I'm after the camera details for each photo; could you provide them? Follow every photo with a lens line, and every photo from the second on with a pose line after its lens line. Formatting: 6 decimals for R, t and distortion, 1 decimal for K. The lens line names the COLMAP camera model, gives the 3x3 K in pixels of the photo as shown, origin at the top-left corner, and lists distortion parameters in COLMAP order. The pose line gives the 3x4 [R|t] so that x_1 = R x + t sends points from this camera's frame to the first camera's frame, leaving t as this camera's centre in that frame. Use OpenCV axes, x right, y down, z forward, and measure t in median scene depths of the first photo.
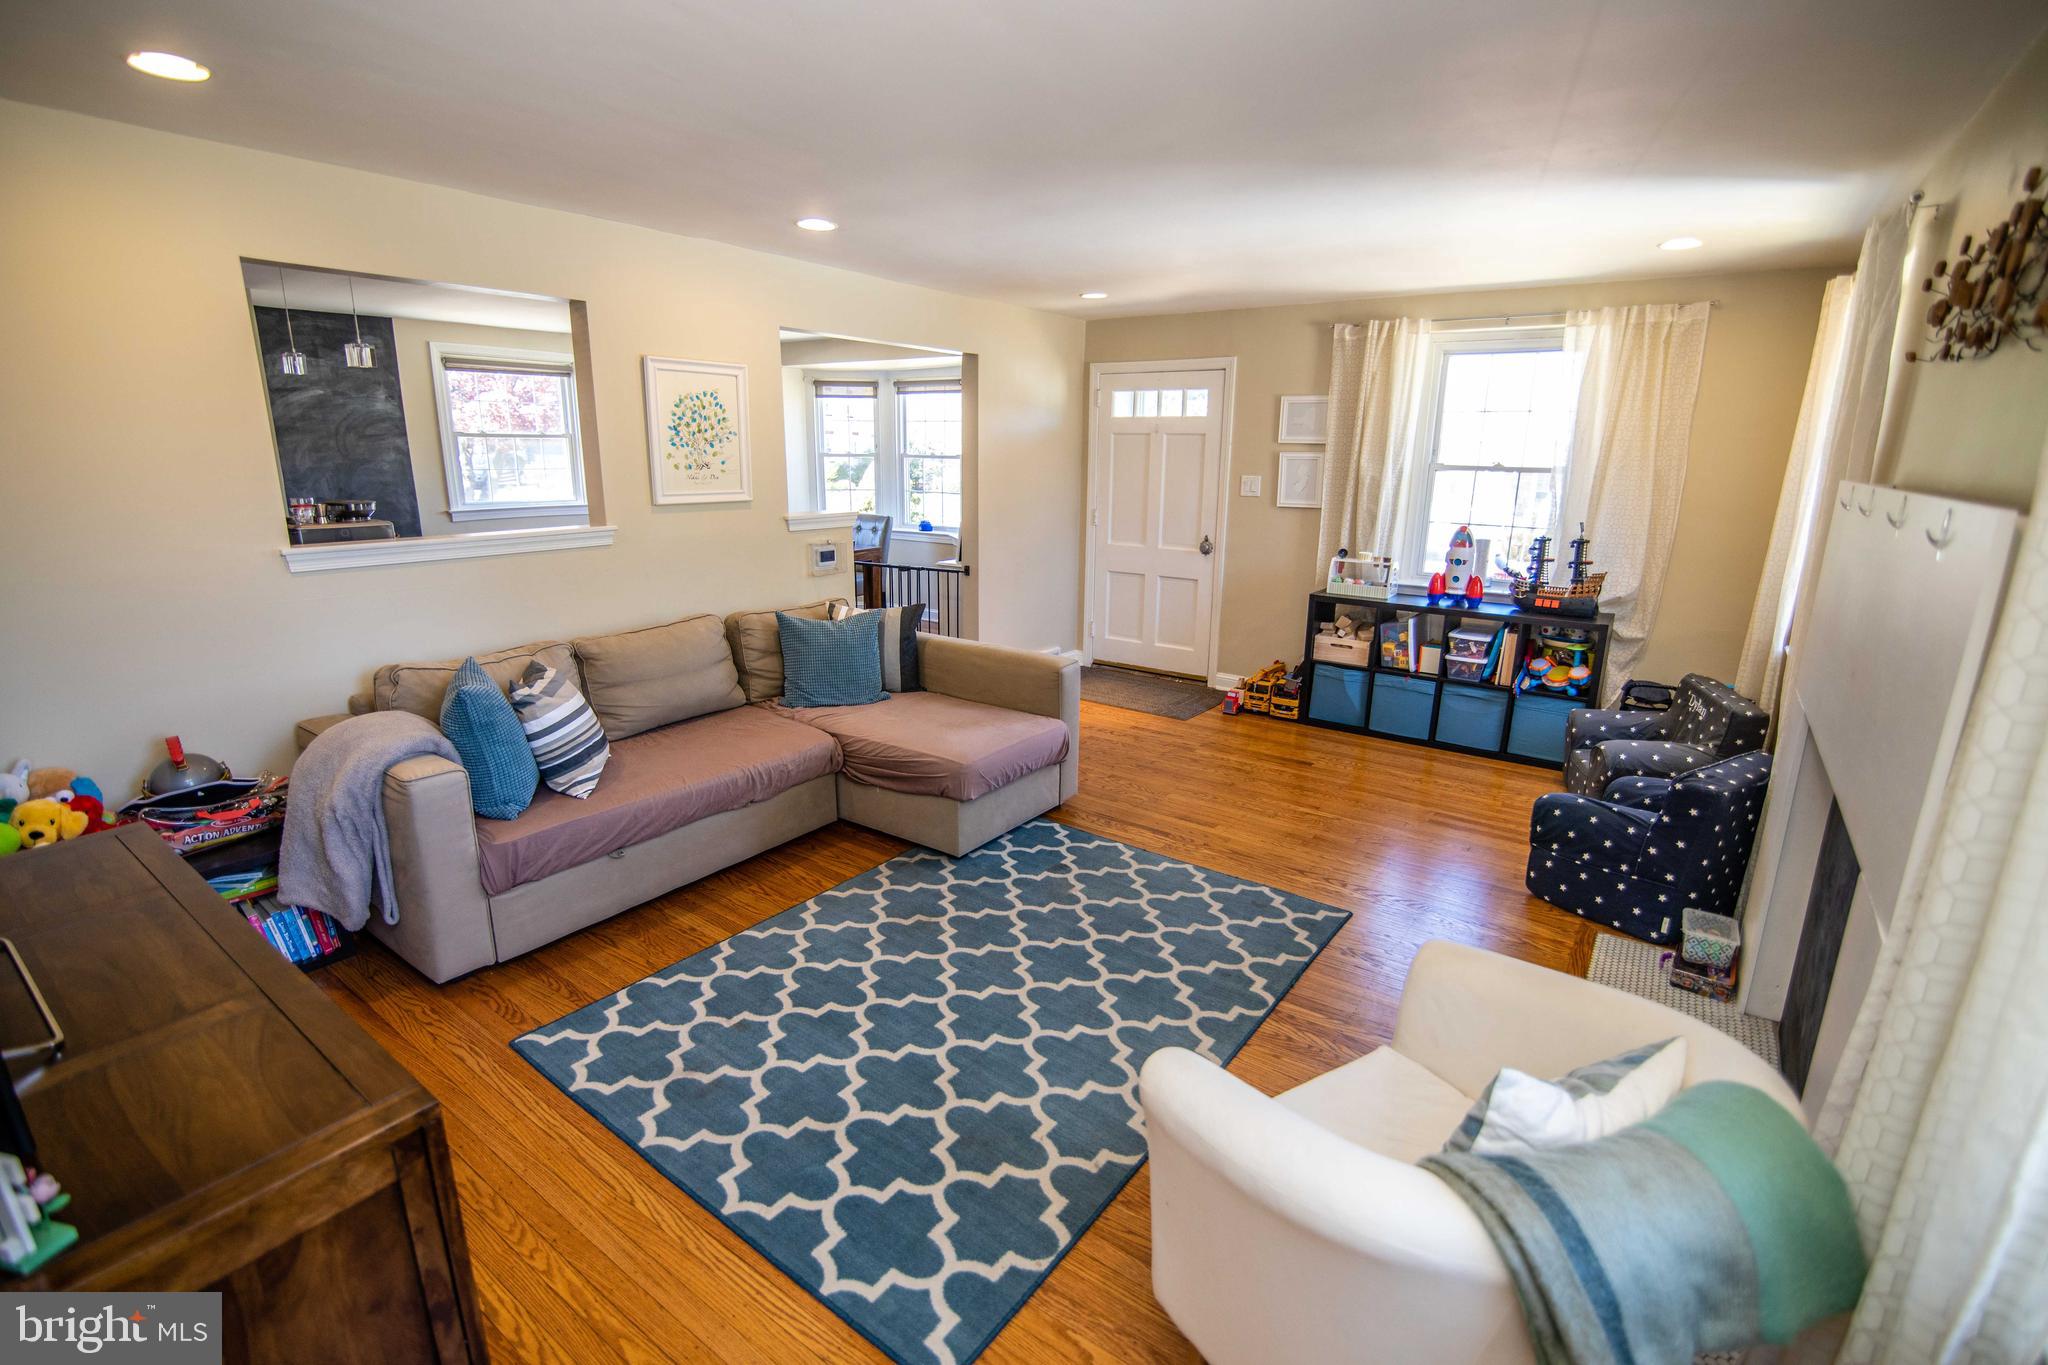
lens RADIAL K [[935.6, 0, 1029.5], [0, 935.6, 684.6], [0, 0, 1]] dist [-0.019489, 0.001041]
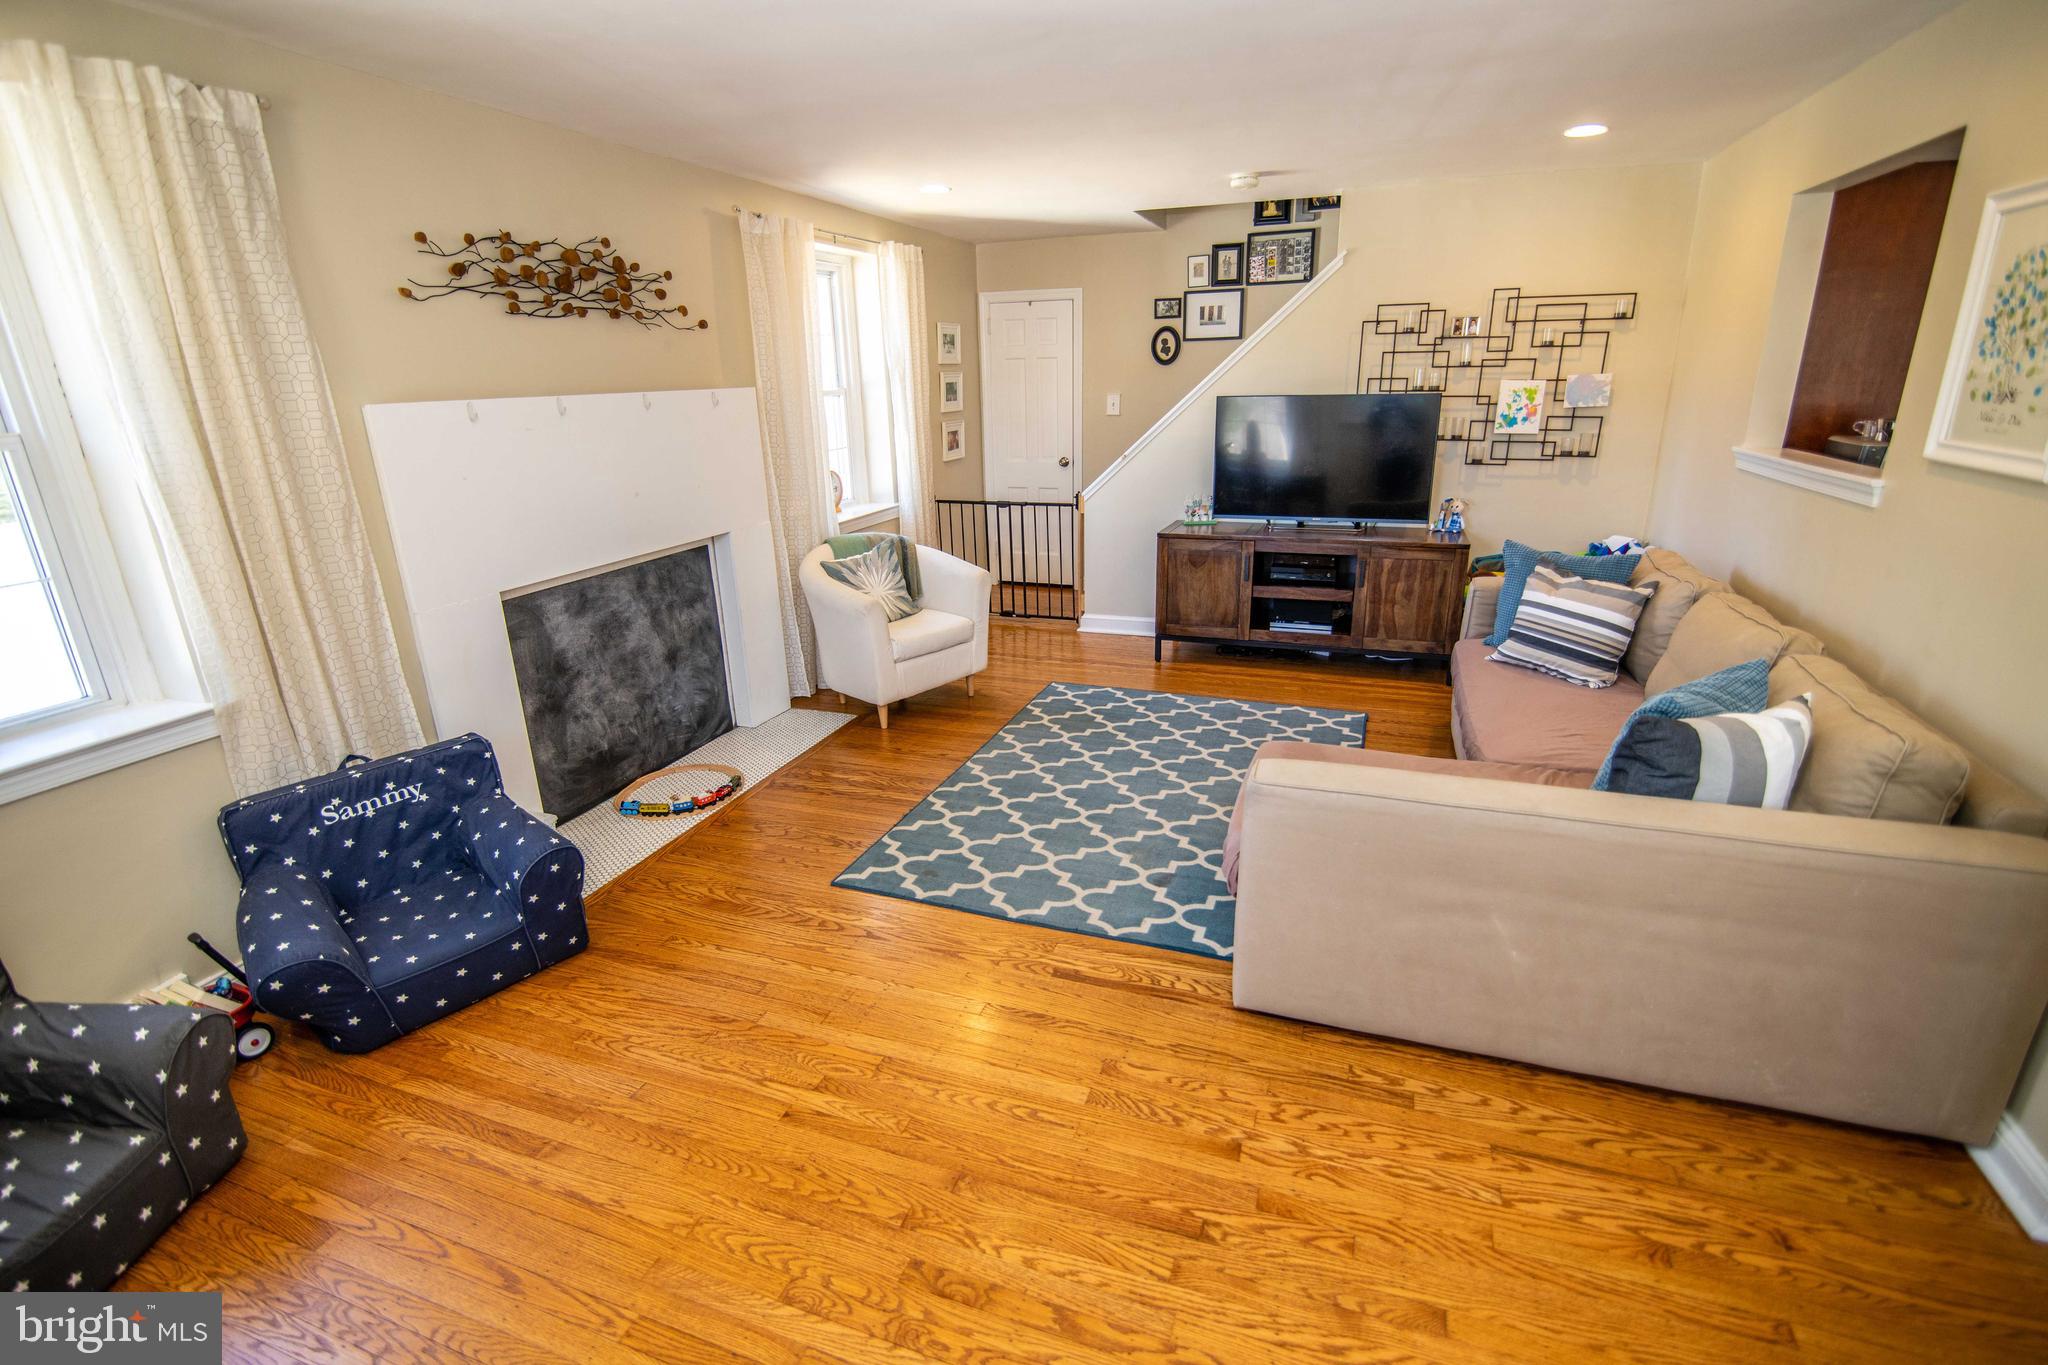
lens RADIAL K [[935.6, 0, 1029.5], [0, 935.6, 684.6], [0, 0, 1]] dist [-0.019489, 0.001041]
pose [[-0.962323, 0.095202, -0.254697, 0.246374], [-0.057384, 0.844498, 0.532475, -0.279561], [0.265784, 0.527029, -0.807217, 1.117027]]
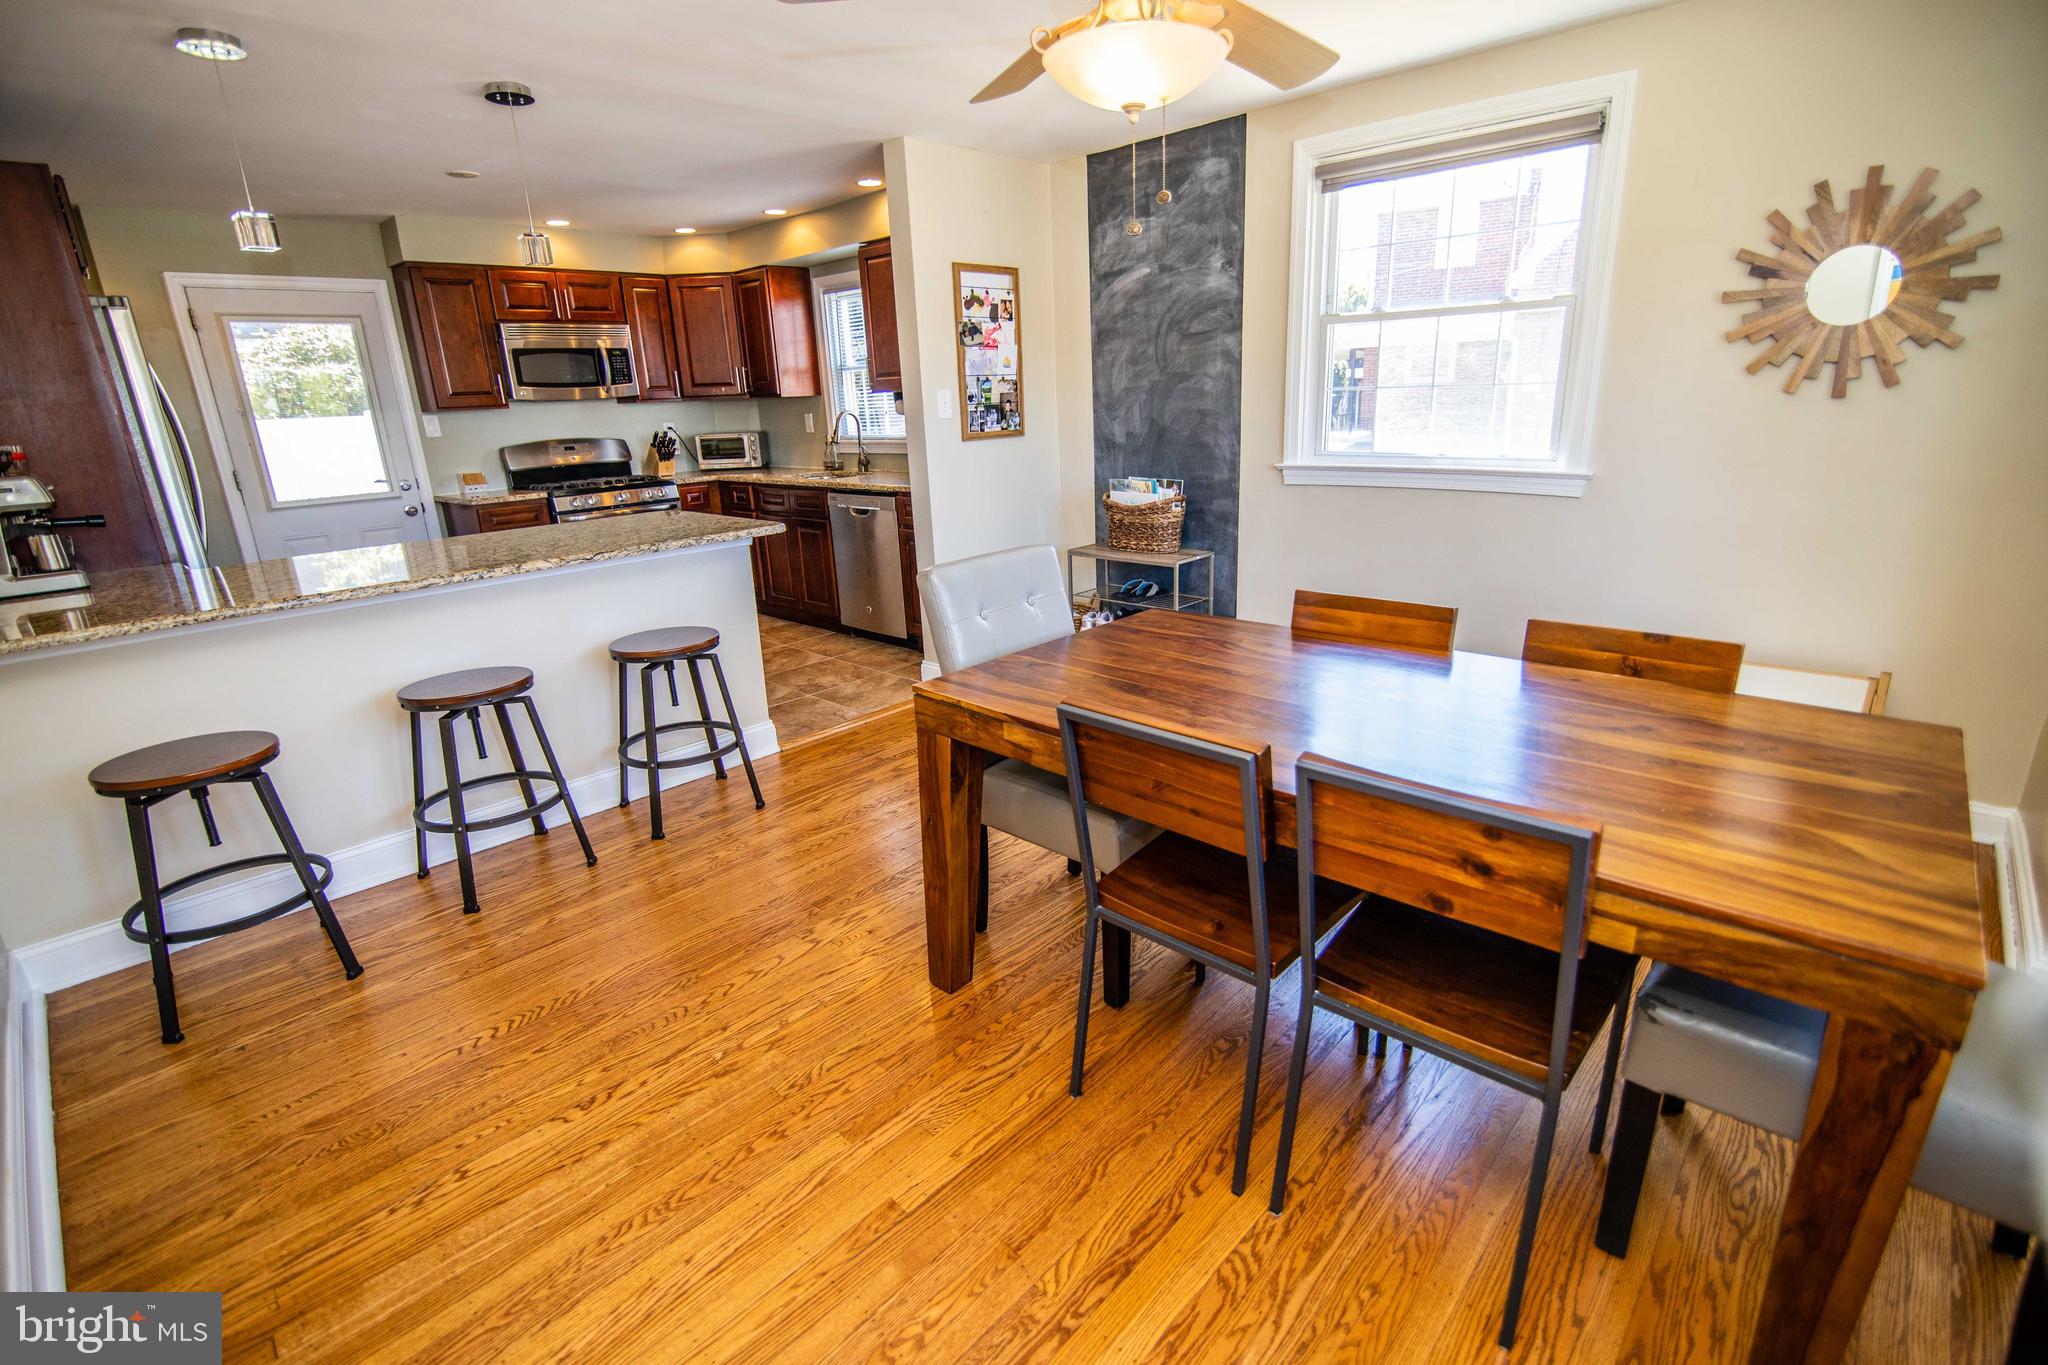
lens RADIAL K [[935.6, 0, 1029.5], [0, 935.6, 684.6], [0, 0, 1]] dist [-0.019489, 0.001041]
pose [[-0.129203, 0.288522, -0.948716, -0.050532], [-0.208345, 0.927481, 0.310438, -0.298333], [0.969484, 0.237770, -0.059721, 1.324607]]
